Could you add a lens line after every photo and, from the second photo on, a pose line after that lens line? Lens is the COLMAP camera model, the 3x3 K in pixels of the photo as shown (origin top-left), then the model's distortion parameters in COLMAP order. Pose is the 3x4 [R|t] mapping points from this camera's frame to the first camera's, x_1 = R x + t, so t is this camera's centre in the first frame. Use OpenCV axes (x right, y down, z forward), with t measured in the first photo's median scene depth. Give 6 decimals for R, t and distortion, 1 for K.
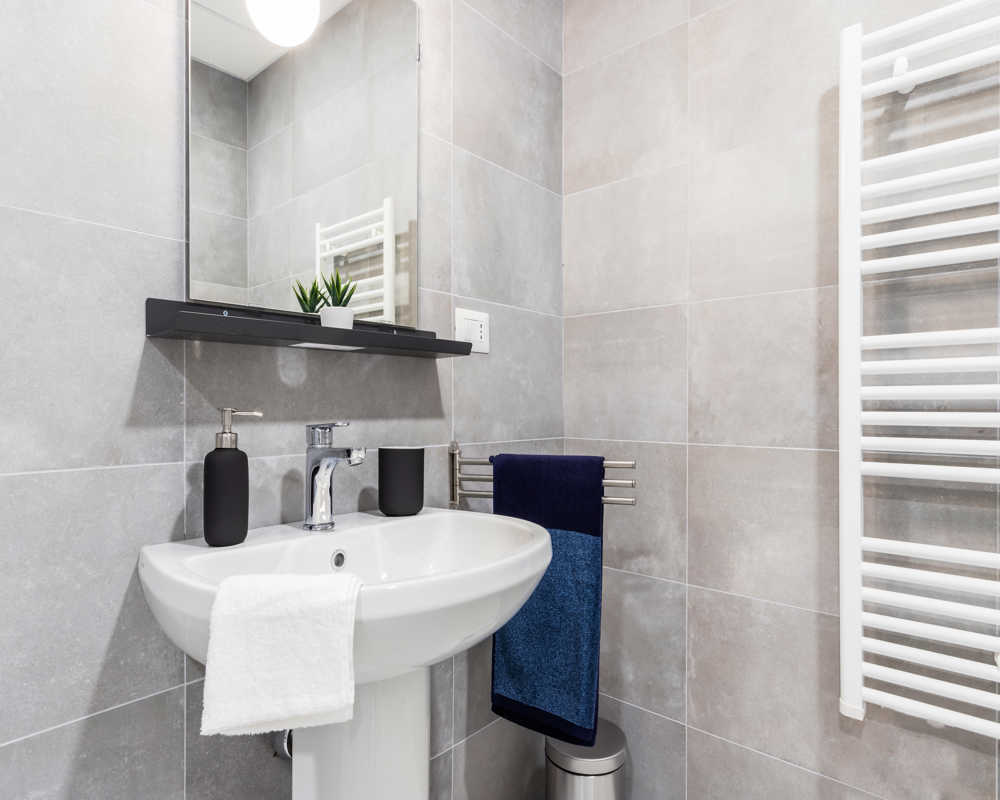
lens RADIAL K [[594.7, 0, 496.6], [0, 594.7, 403.9], [0, 0, 1]] dist [0.000533, -0.001259]
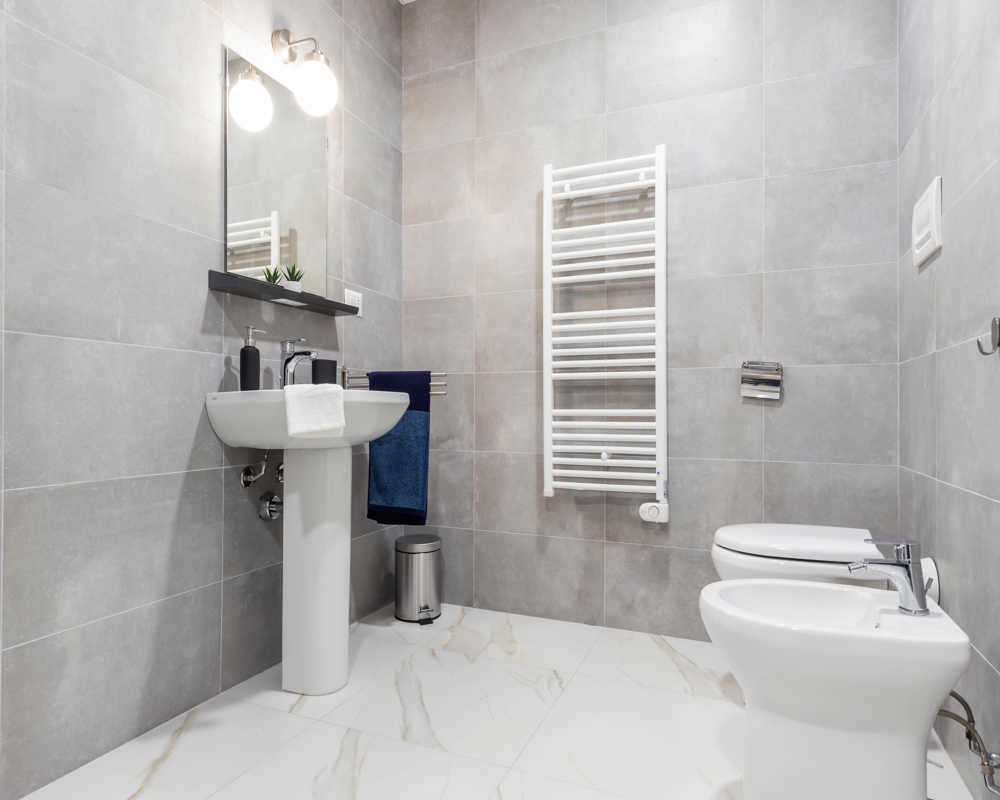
lens RADIAL K [[594.7, 0, 503.1], [0, 594.7, 404.4], [0, 0, 1]] dist [0.000533, -0.001259]
pose [[0.946326, 0.001661, 0.323210, -0.214636], [0.000173, 0.999984, -0.005646, 0.206873], [-0.323214, 0.005399, 0.946311, -0.874850]]
